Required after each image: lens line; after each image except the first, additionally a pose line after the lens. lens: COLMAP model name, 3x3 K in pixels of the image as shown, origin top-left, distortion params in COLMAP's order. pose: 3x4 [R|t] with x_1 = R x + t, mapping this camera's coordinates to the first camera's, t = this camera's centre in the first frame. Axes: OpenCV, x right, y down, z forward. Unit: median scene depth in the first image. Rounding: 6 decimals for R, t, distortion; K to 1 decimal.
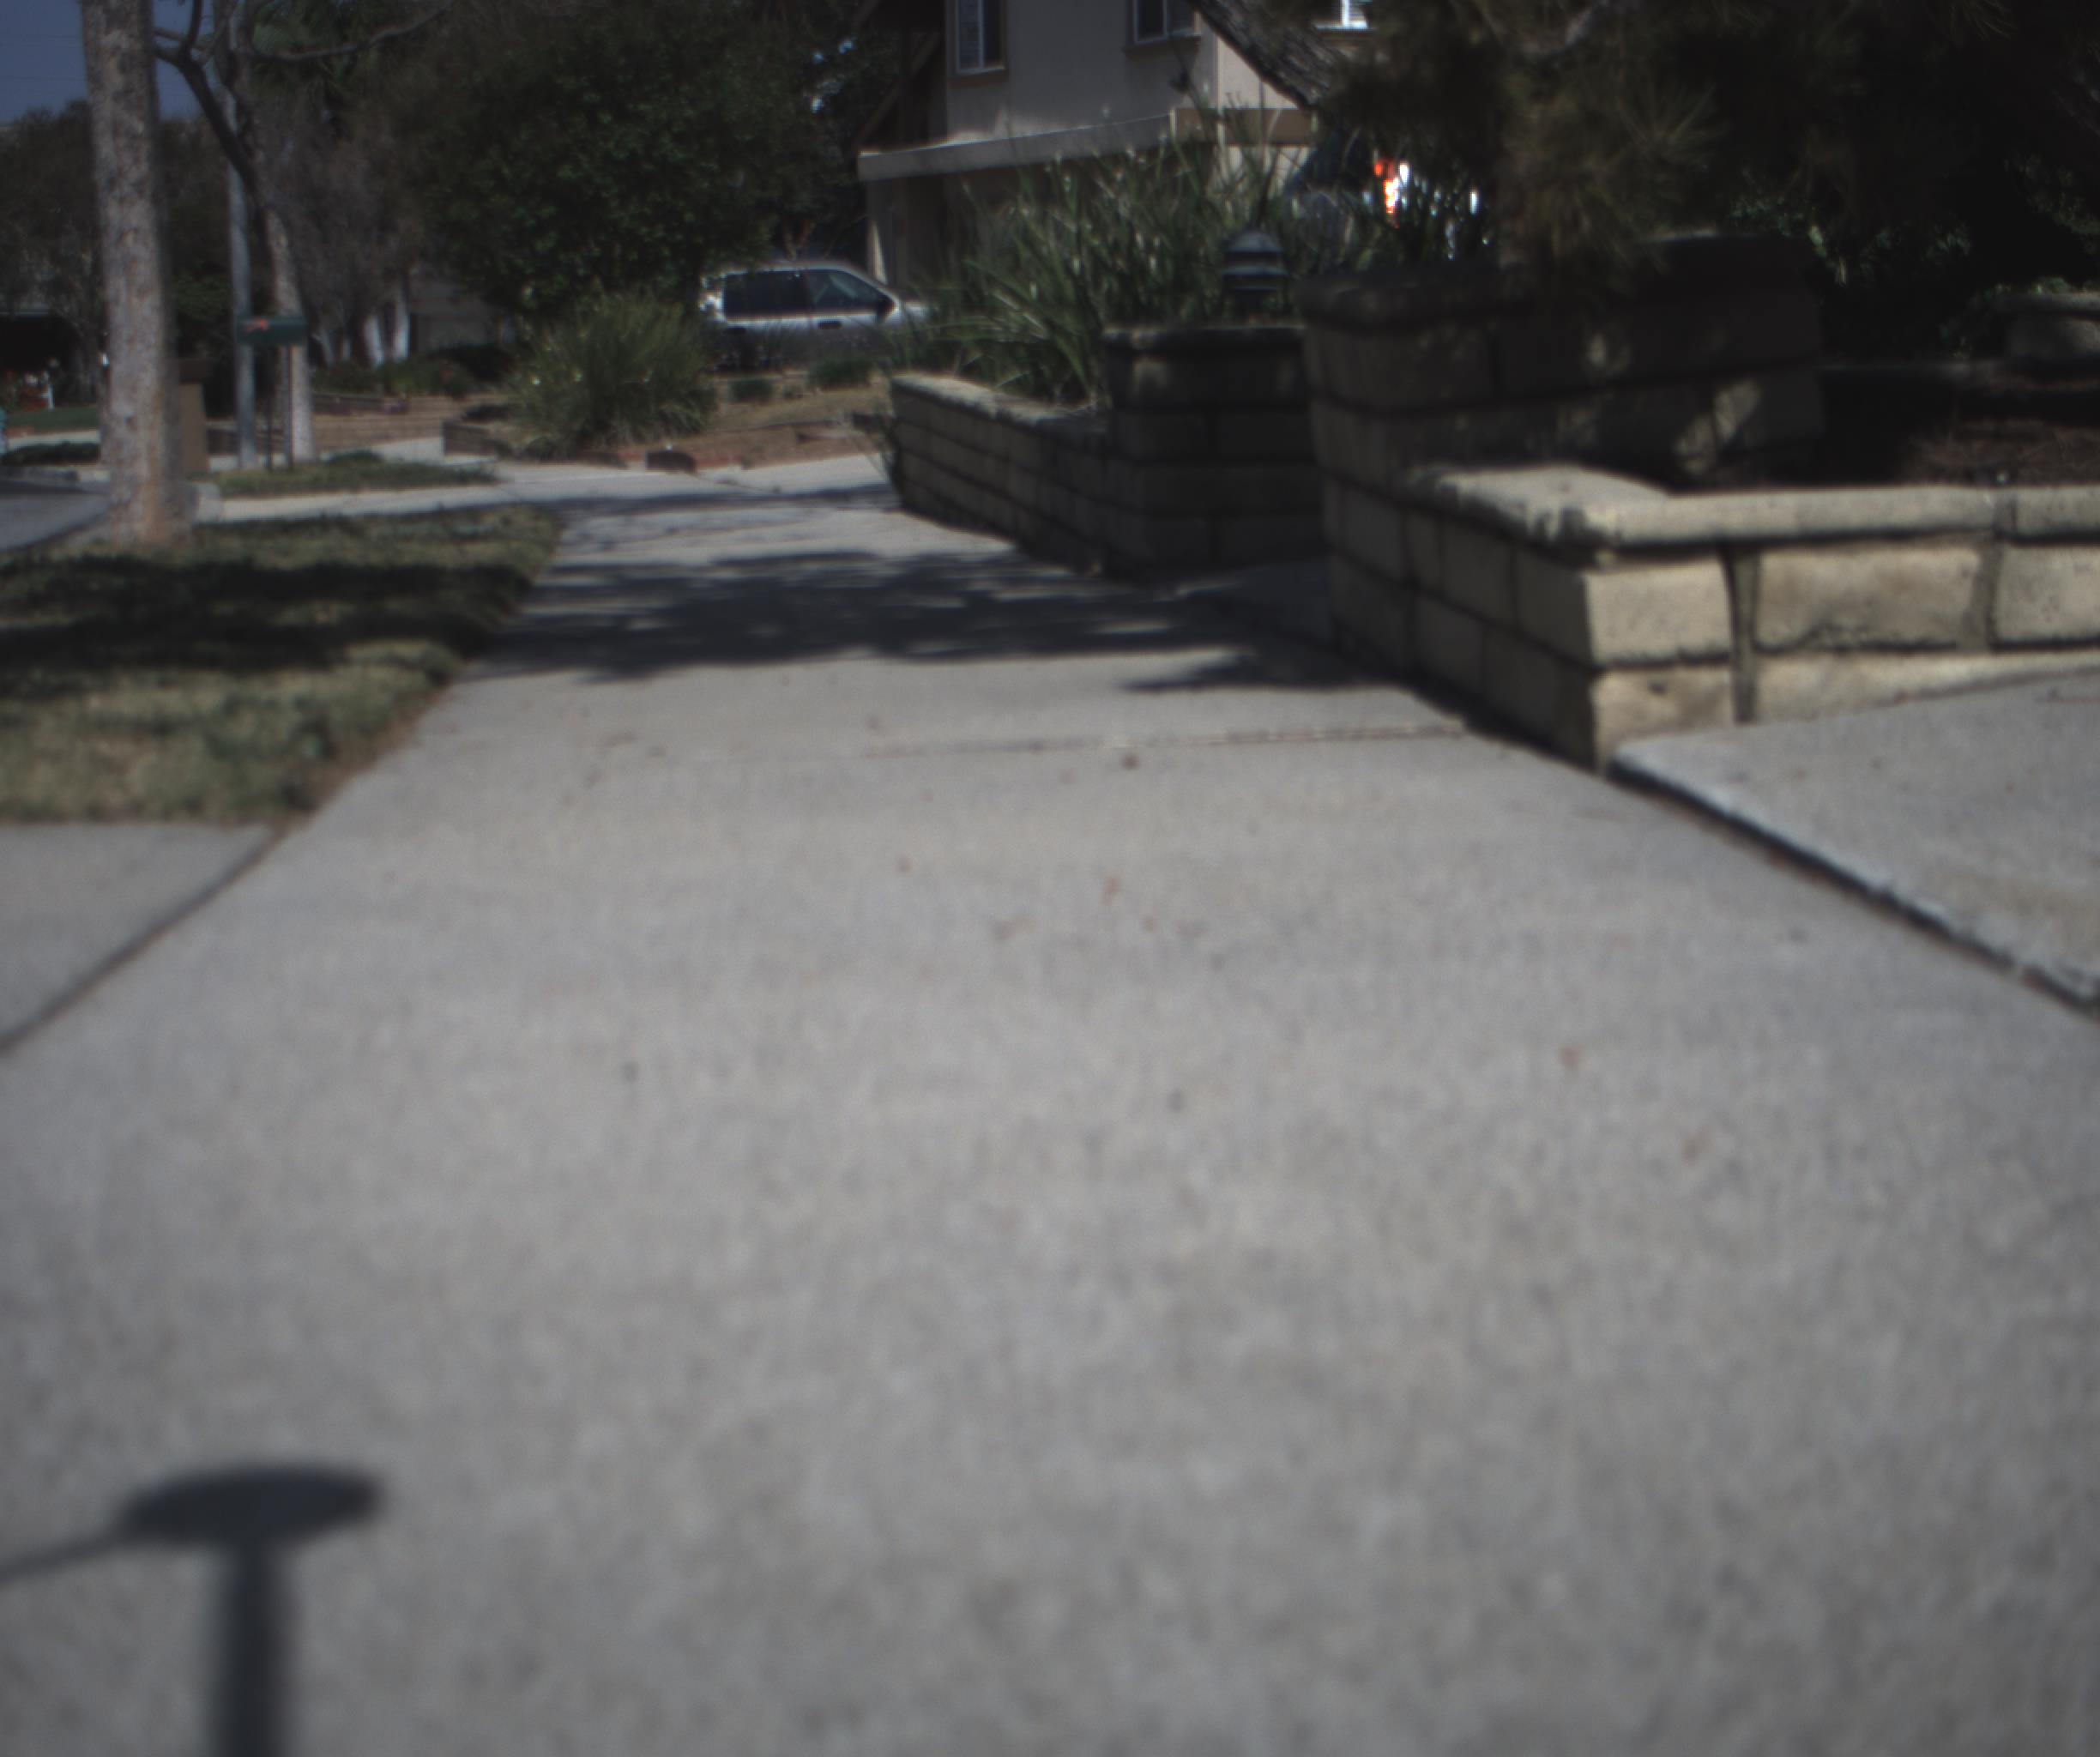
lens RADIAL K [[3930.3, 0, 1050.0], [0, 3930.3, 878.5], [0, 0, 1]] dist [-0.189653, 0.917615]
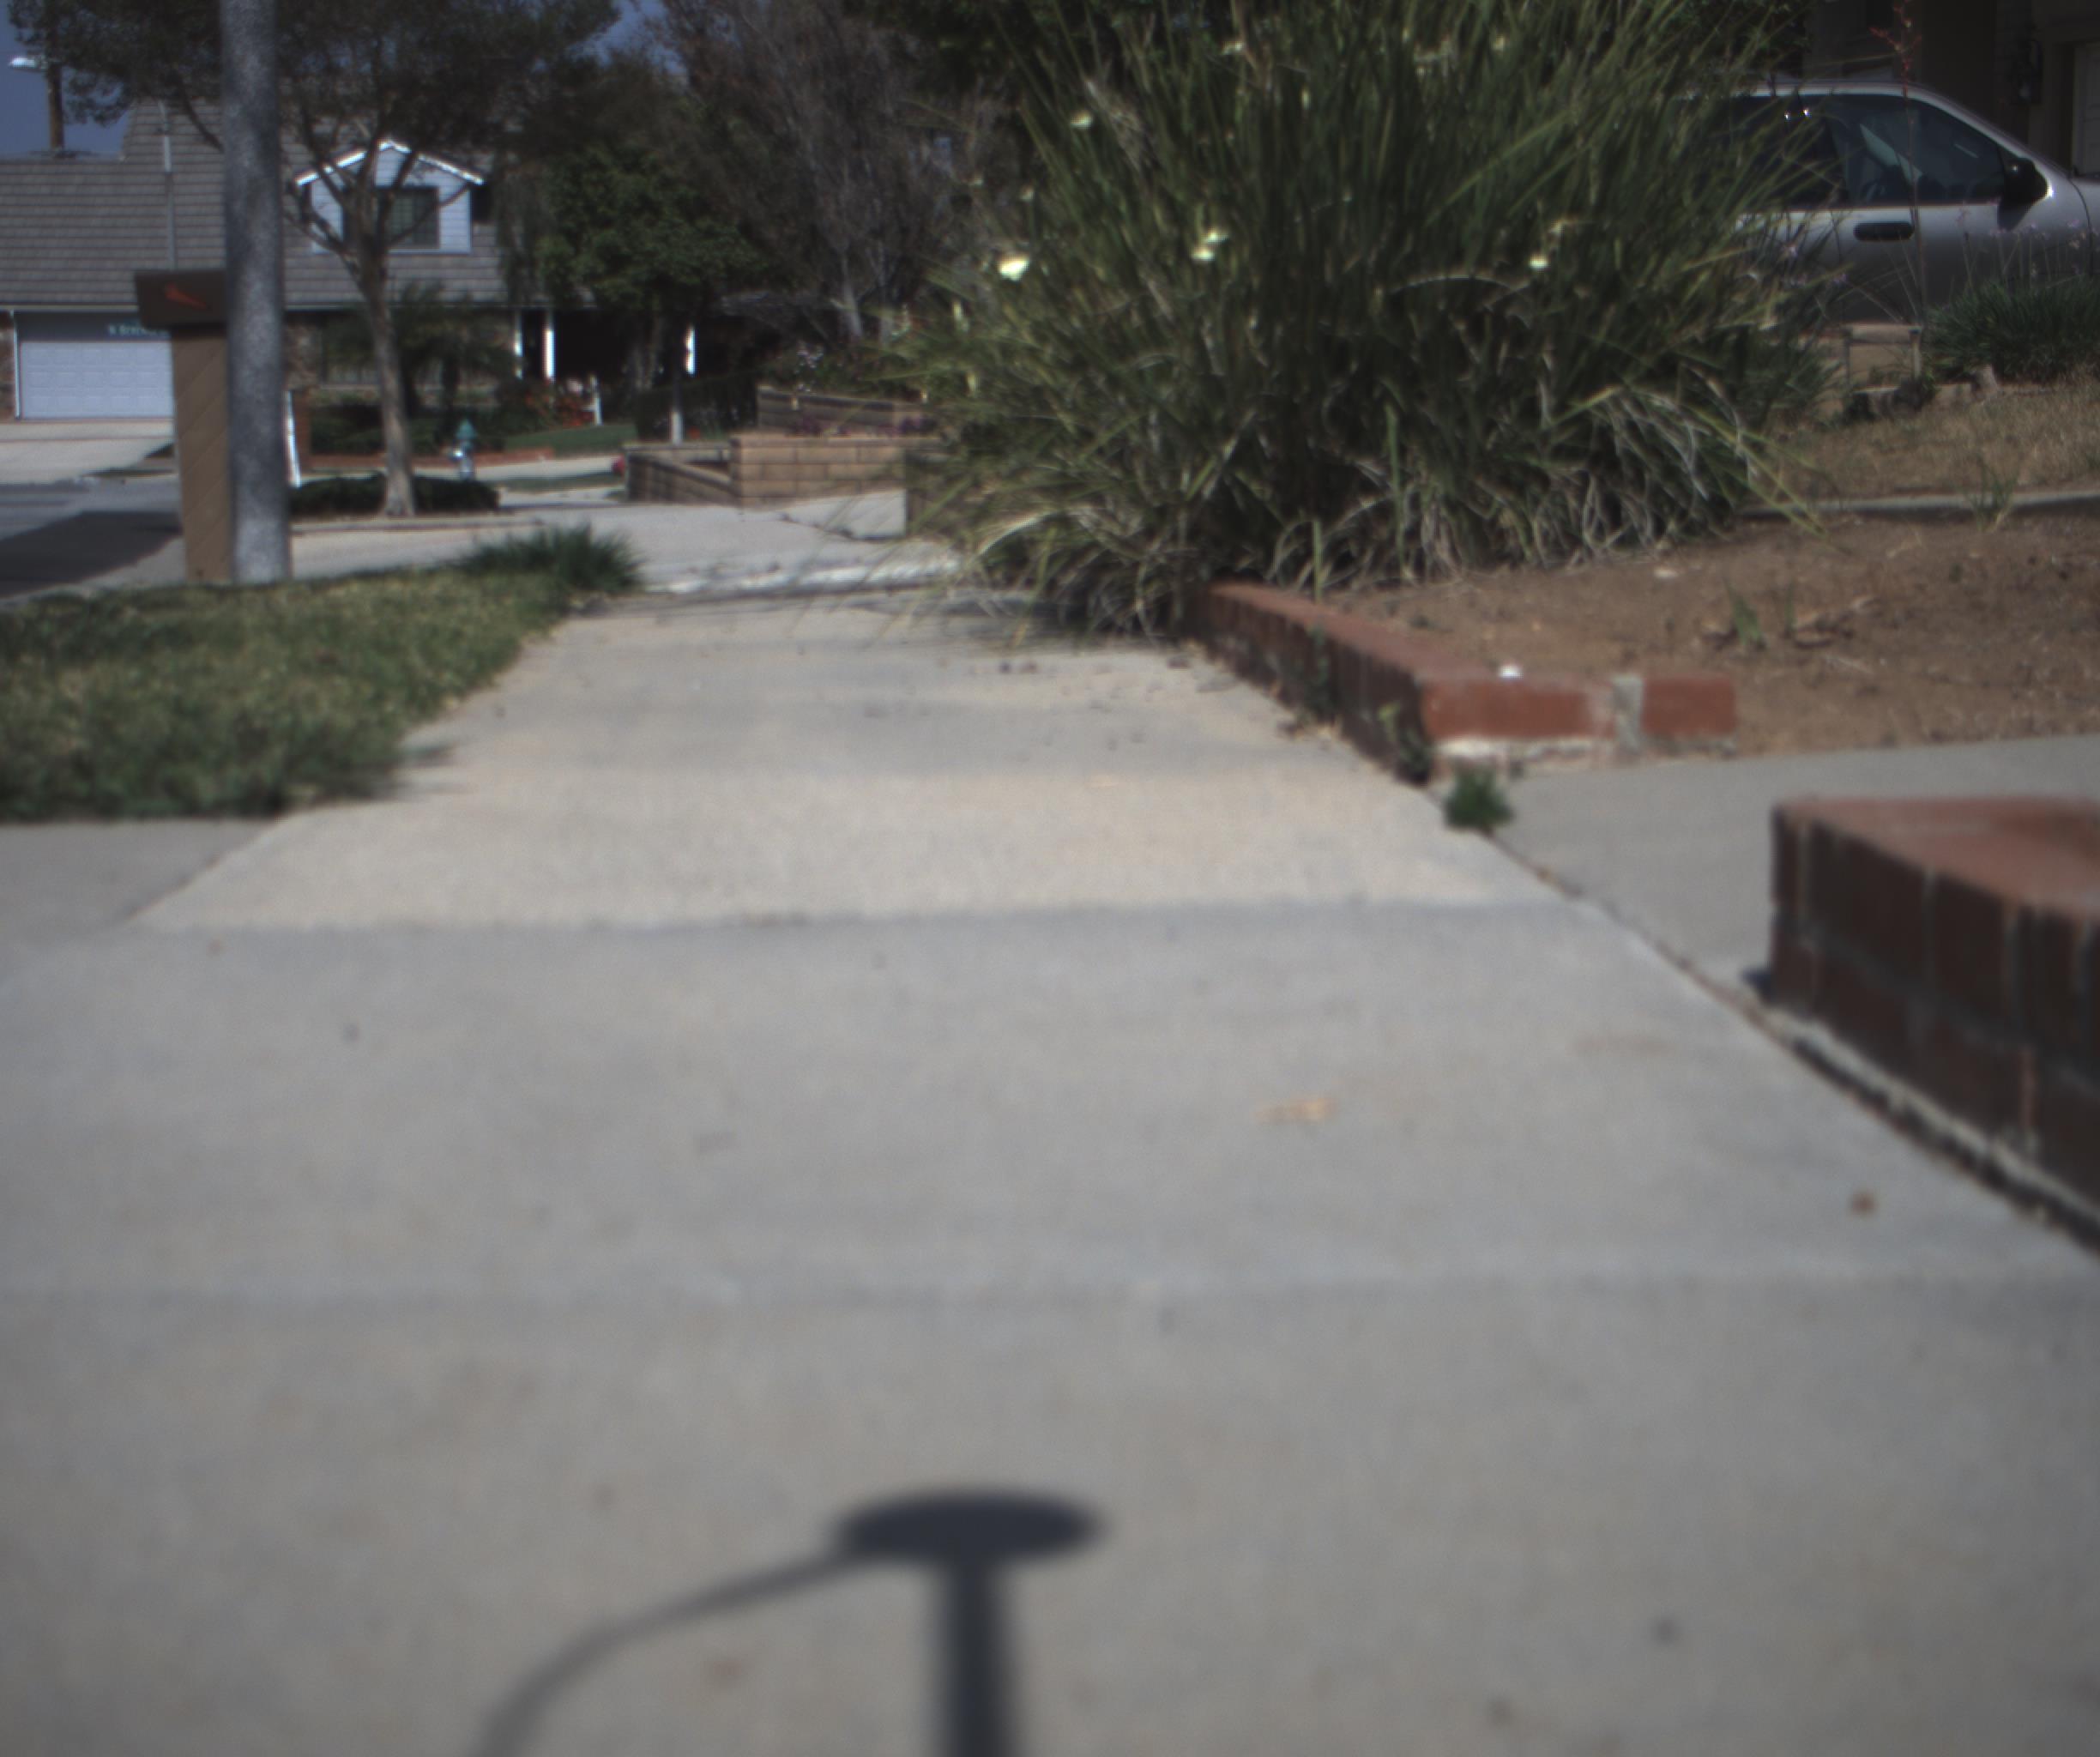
lens RADIAL K [[3930.3, 0, 1050.0], [0, 3930.3, 878.5], [0, 0, 1]] dist [-0.189653, 0.917615]
pose [[0.983664, 0.036693, -0.176234, -0.076337], [-0.038320, 0.999248, -0.005837, -0.077867], [0.175887, 0.012494, 0.984331, 0.664982]]
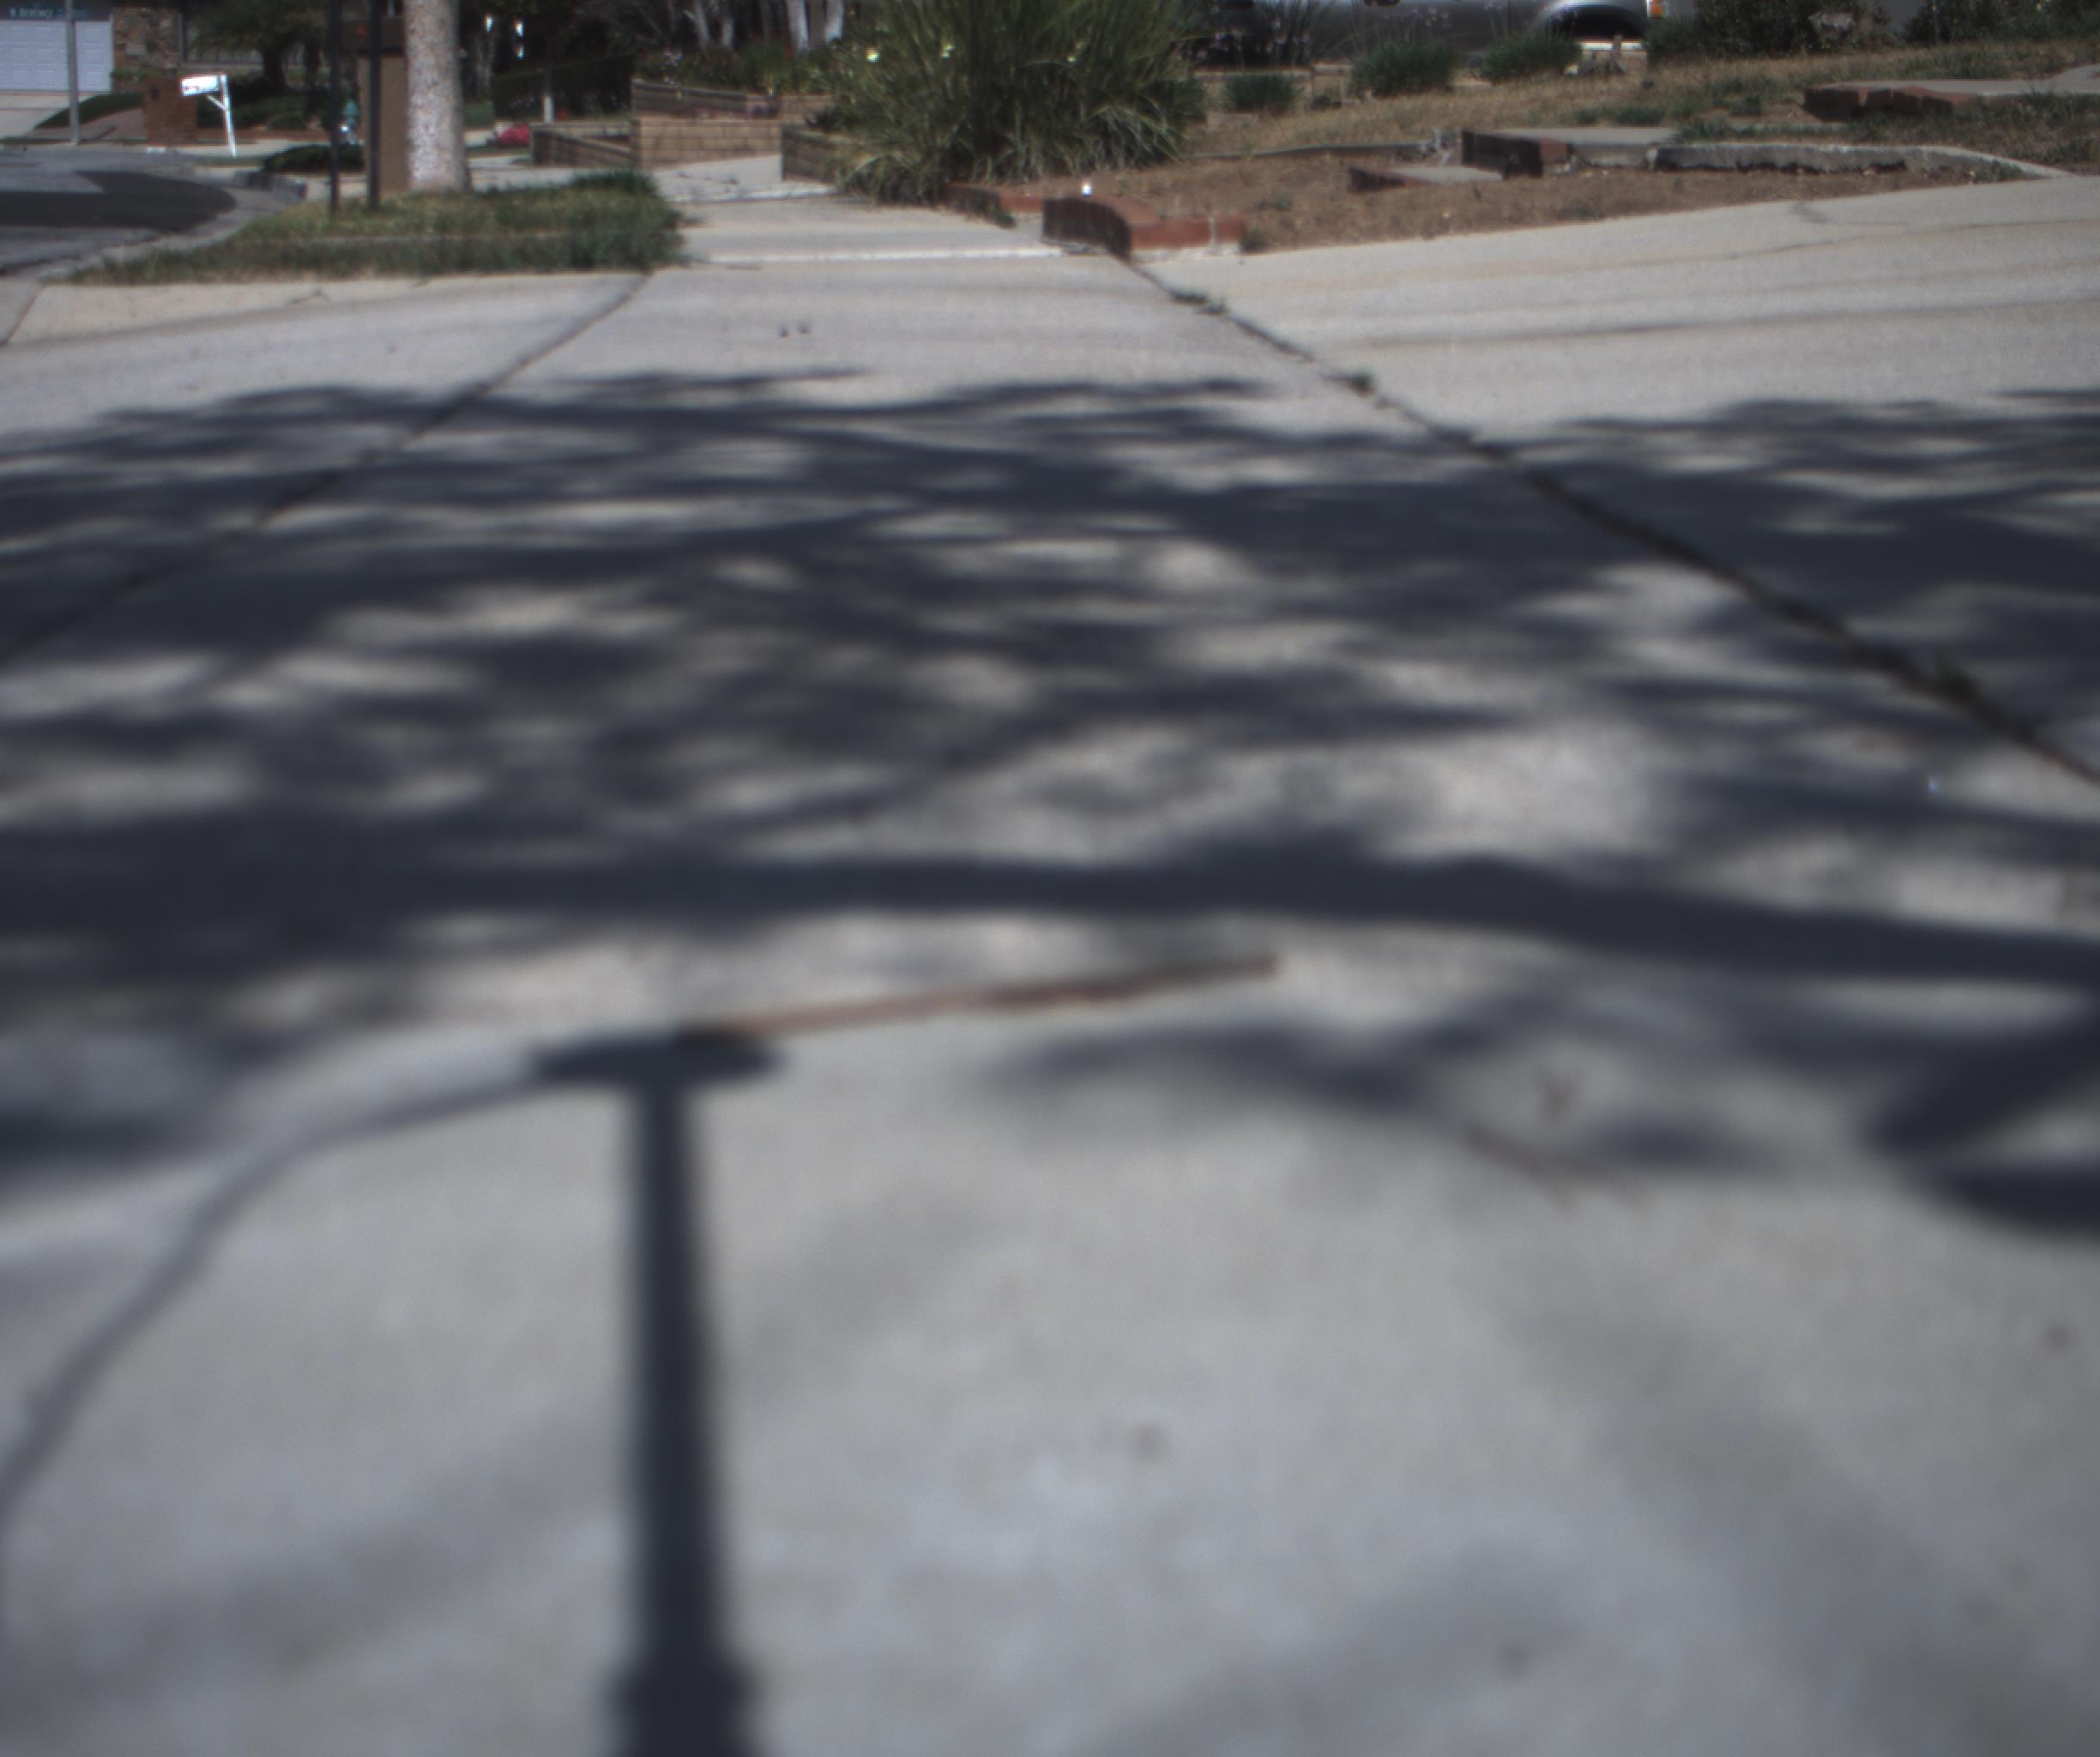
lens RADIAL K [[3930.3, 0, 1050.0], [0, 3930.3, 878.5], [0, 0, 1]] dist [-0.189653, 0.917615]
pose [[0.991630, 0.053050, -0.117708, -0.030154], [-0.044842, 0.996445, 0.071317, -0.043808], [0.121073, -0.065442, 0.990484, 0.379311]]
